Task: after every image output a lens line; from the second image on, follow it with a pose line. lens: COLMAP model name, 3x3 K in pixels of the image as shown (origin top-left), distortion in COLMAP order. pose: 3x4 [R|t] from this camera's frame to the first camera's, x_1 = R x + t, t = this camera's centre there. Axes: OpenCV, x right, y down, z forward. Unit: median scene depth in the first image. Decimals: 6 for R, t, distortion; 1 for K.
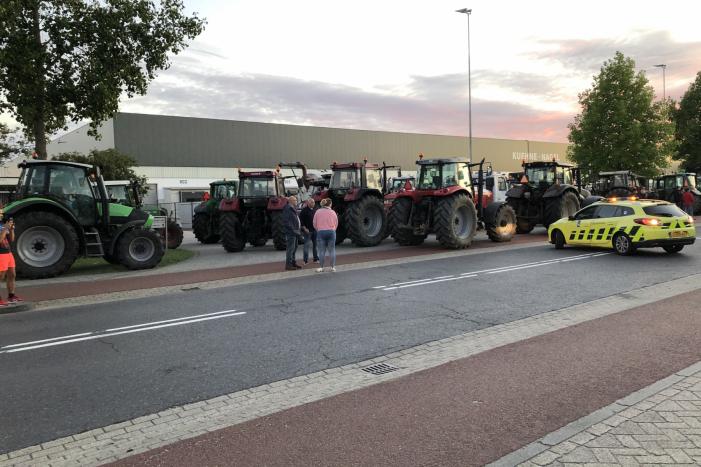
lens RADIAL K [[570.3, 0, 353.6], [0, 570.3, 231.6], [0, 0, 1]] dist [0.030443, -0.011231]
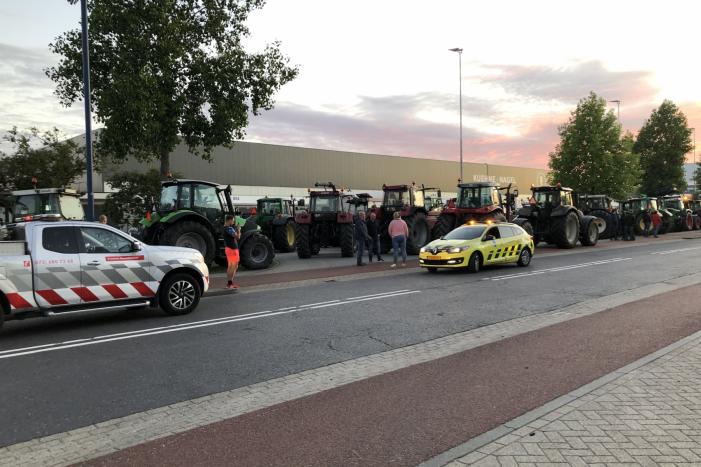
lens RADIAL K [[595.3, 0, 348.3], [0, 595.3, 221.5], [0, 0, 1]] dist [0.150680, -0.243180]
pose [[0.993664, 0.012250, 0.111722, -0.209246], [-0.006435, 0.998613, -0.052263, 0.018411], [-0.112208, 0.051213, 0.992364, -0.187775]]
